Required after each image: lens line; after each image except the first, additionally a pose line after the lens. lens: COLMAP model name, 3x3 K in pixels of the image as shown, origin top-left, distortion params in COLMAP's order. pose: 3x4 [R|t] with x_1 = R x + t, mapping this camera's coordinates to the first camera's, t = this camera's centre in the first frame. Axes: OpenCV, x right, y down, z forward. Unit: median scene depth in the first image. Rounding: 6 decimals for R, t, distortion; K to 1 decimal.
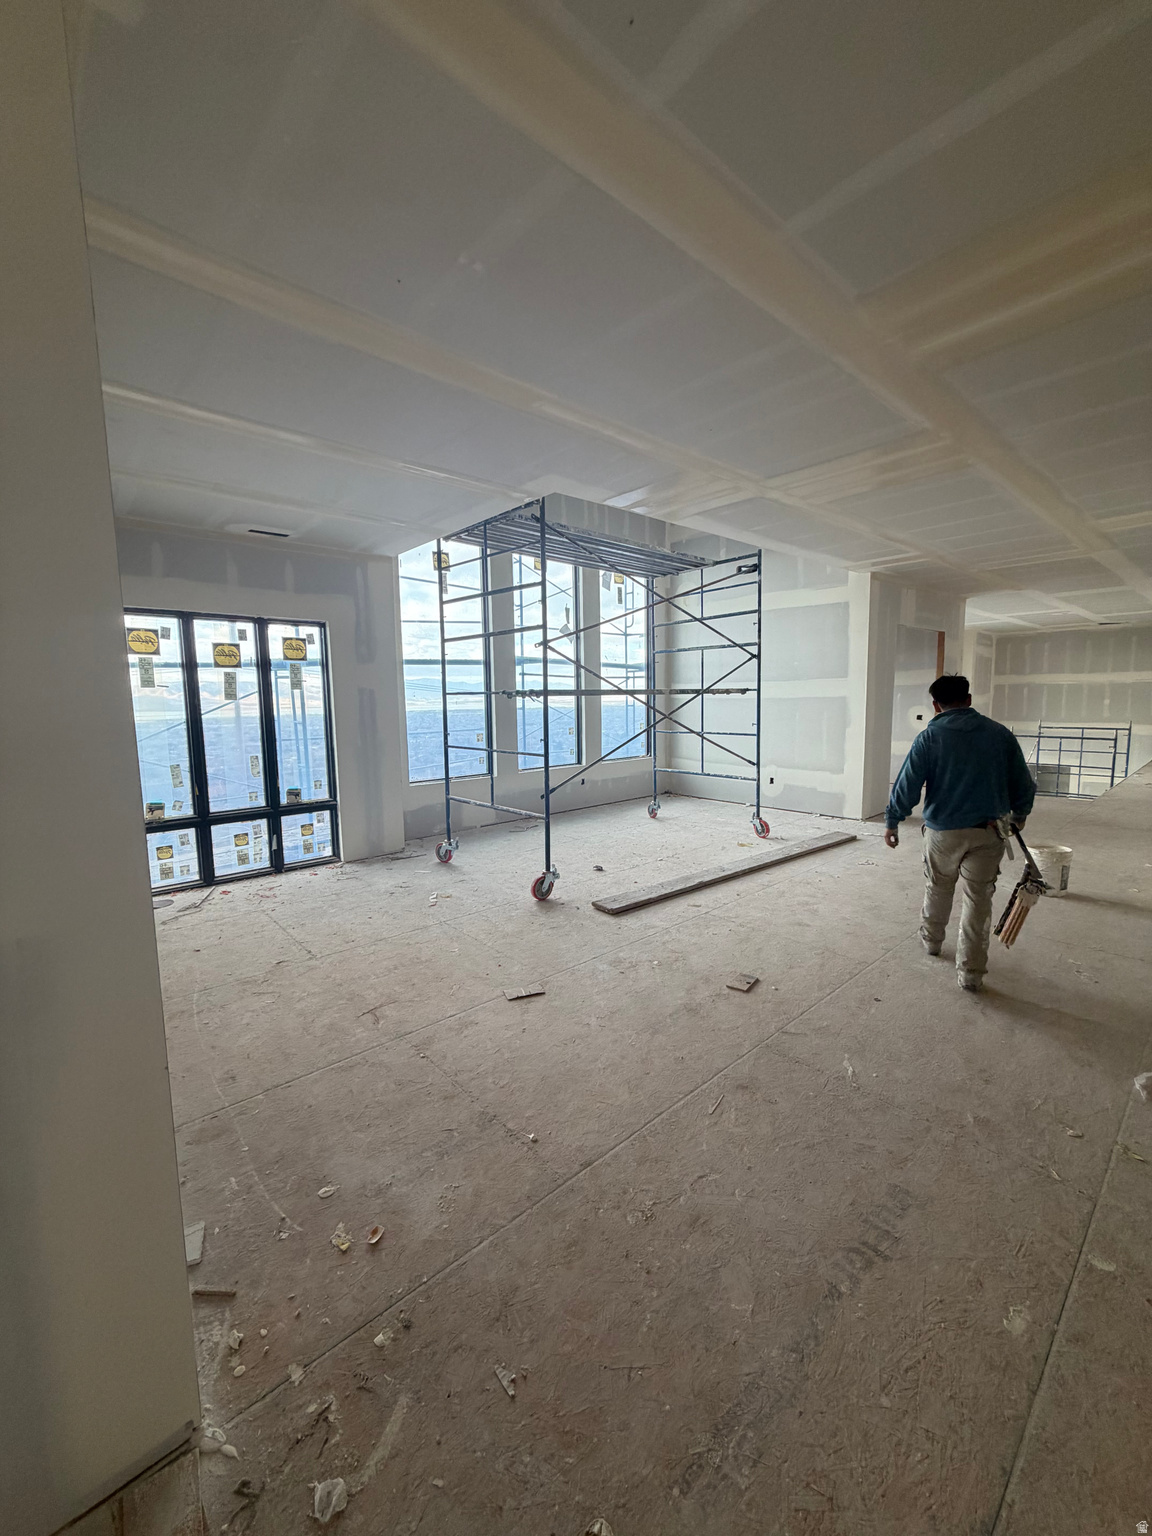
lens RADIAL K [[610.0, 0, 578.0], [0, 610.0, 763.1], [0, 0, 1]] dist [0.000163, 0.000610]
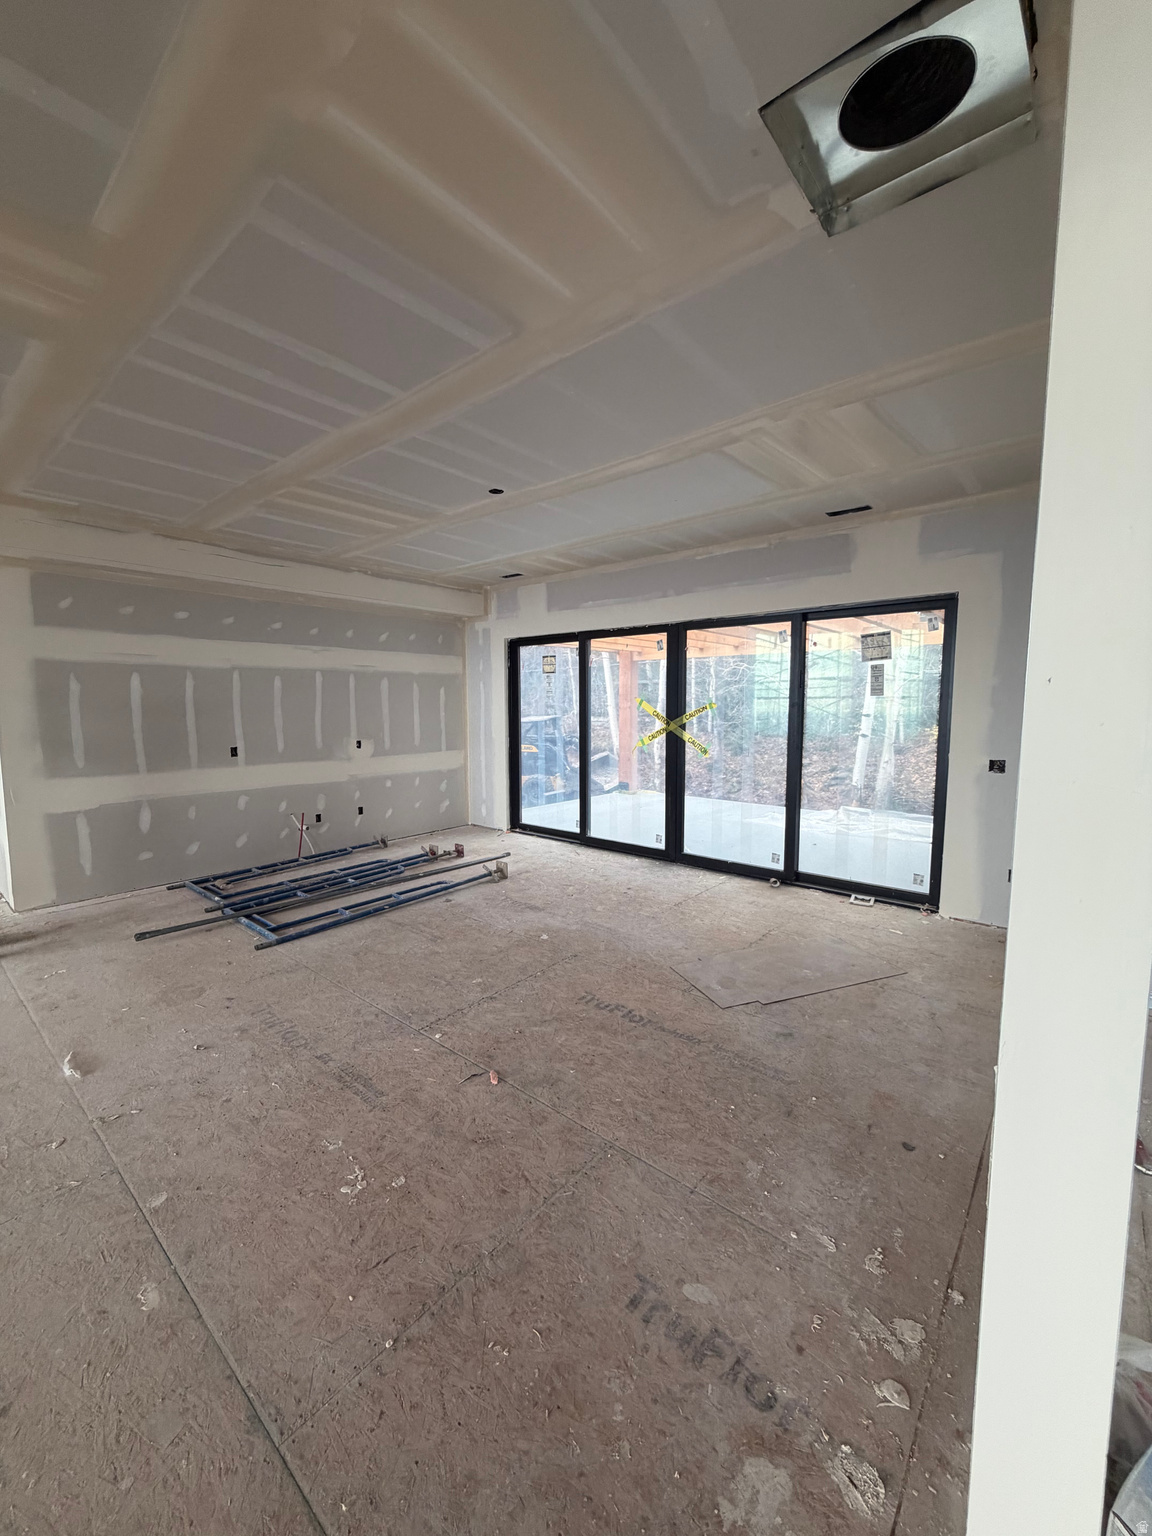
lens RADIAL K [[610.0, 0, 578.0], [0, 610.0, 763.1], [0, 0, 1]] dist [0.000163, 0.000610]
pose [[-0.133947, -0.083596, 0.987456, -0.113962], [0.113735, 0.988555, 0.099117, -0.007949], [-0.984440, 0.125584, -0.122907, 0.091064]]
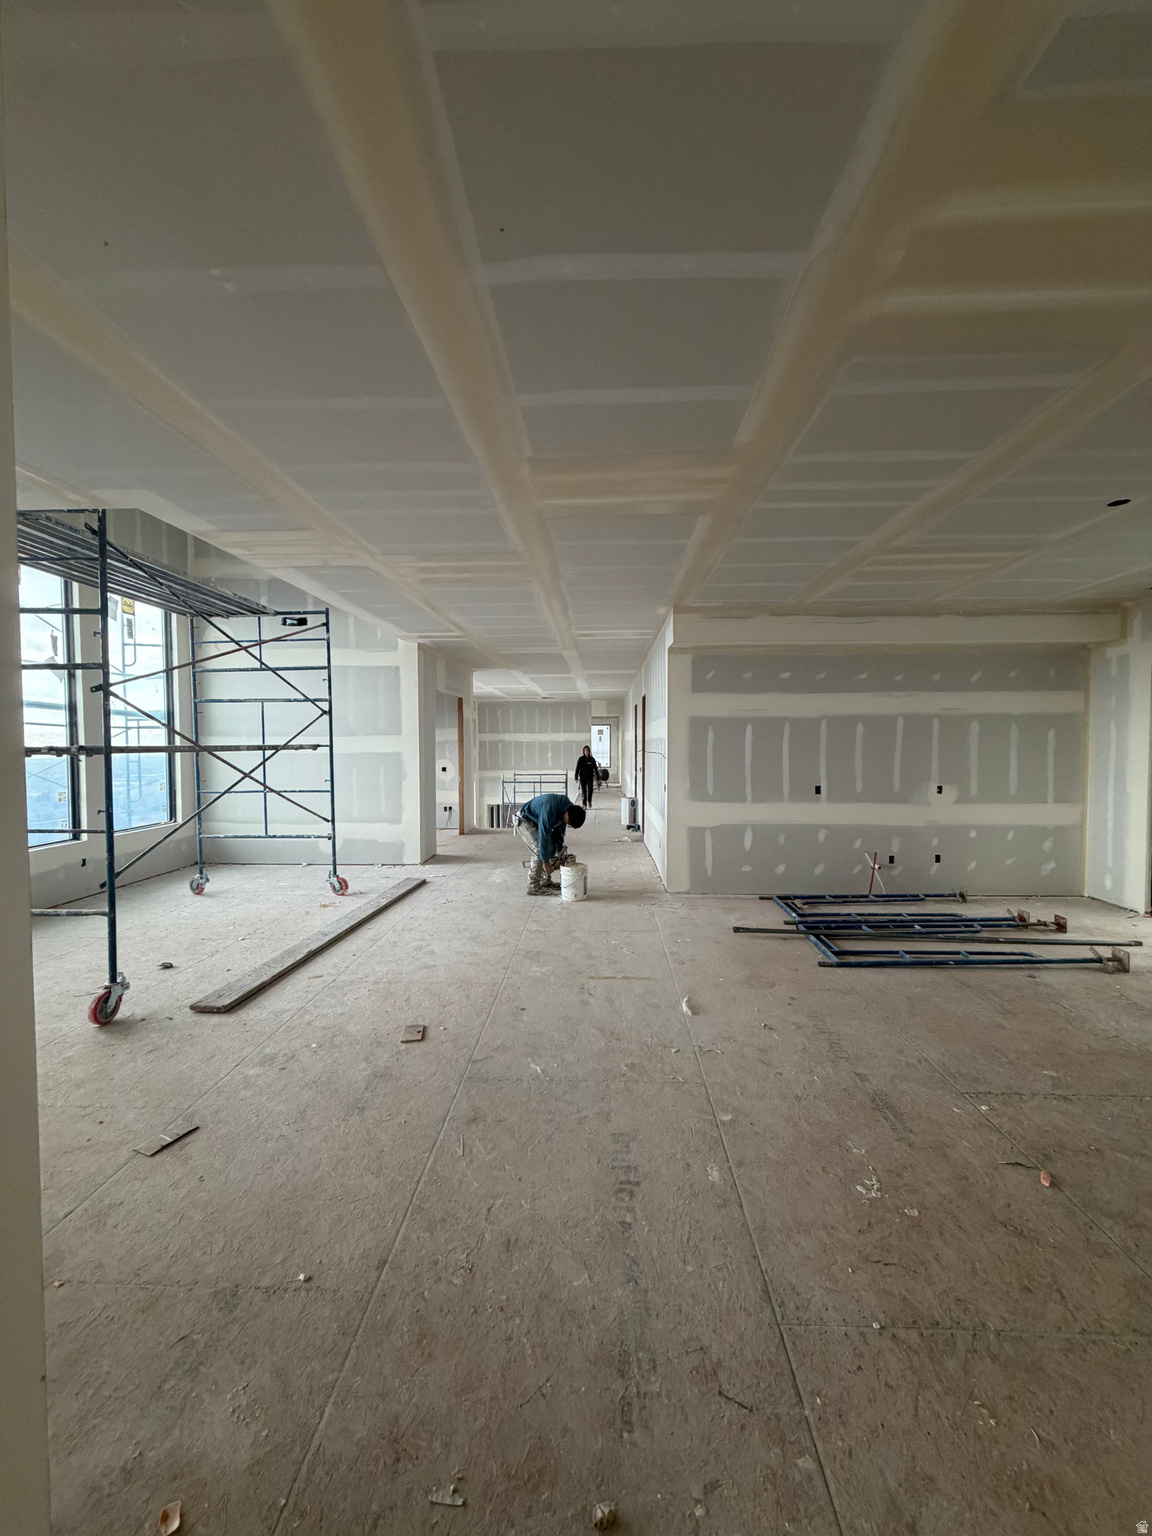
lens RADIAL K [[610.0, 0, 578.0], [0, 610.0, 763.1], [0, 0, 1]] dist [0.000163, 0.000610]
pose [[0.699093, -0.012569, 0.714920, -0.189035], [0.072716, 0.995911, -0.053598, -0.013551], [-0.711323, 0.089456, 0.697149, 0.031036]]
